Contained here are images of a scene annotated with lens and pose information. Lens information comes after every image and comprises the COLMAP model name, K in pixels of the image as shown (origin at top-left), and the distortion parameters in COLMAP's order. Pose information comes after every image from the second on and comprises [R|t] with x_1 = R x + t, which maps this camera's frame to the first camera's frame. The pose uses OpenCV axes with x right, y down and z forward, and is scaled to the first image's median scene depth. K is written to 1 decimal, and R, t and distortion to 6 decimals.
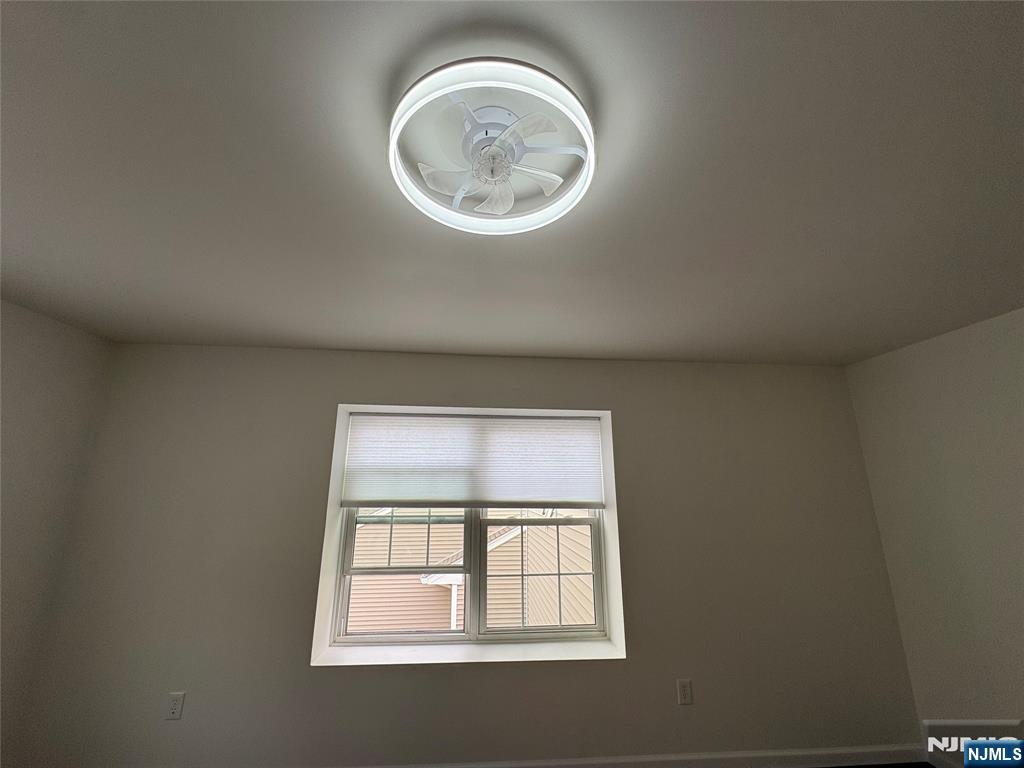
lens RADIAL K [[407.3, 0, 504.6], [0, 407.3, 392.6], [0, 0, 1]] dist [-0.002107, 0.000288]
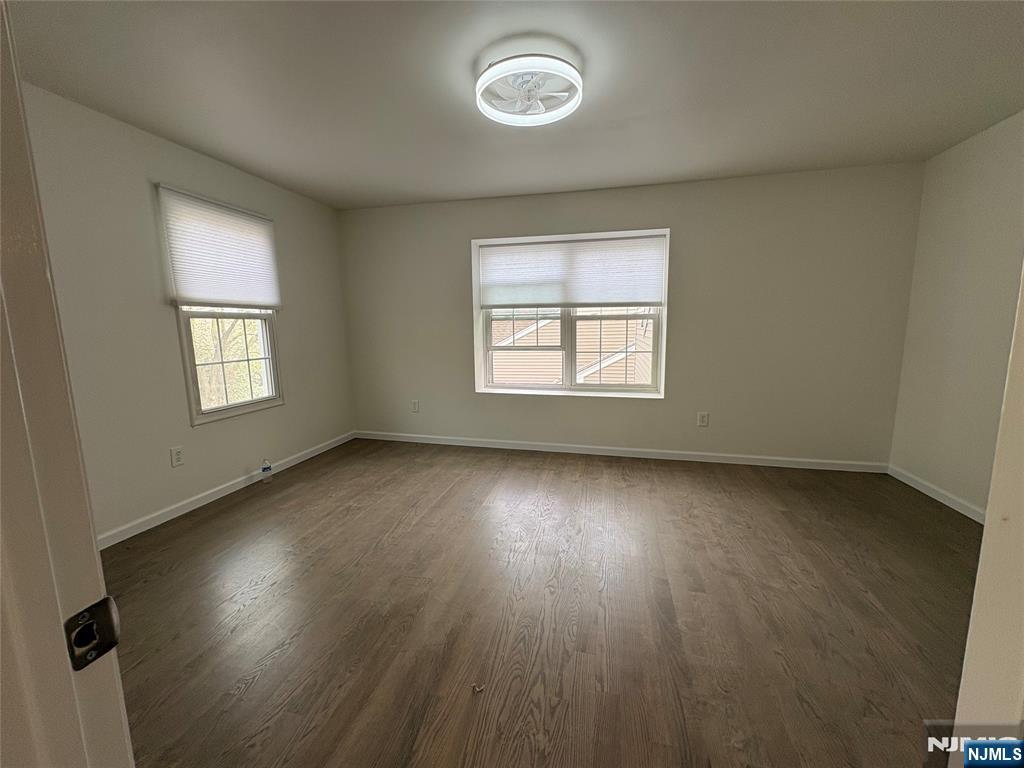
lens RADIAL K [[407.3, 0, 516.6], [0, 407.3, 388.6], [0, 0, 1]] dist [-0.002107, 0.000288]
pose [[0.955622, 0.024647, -0.293561, 0.190276], [0.088275, 0.926747, 0.365167, 0.002260], [0.281058, -0.374876, 0.883445, -0.448777]]
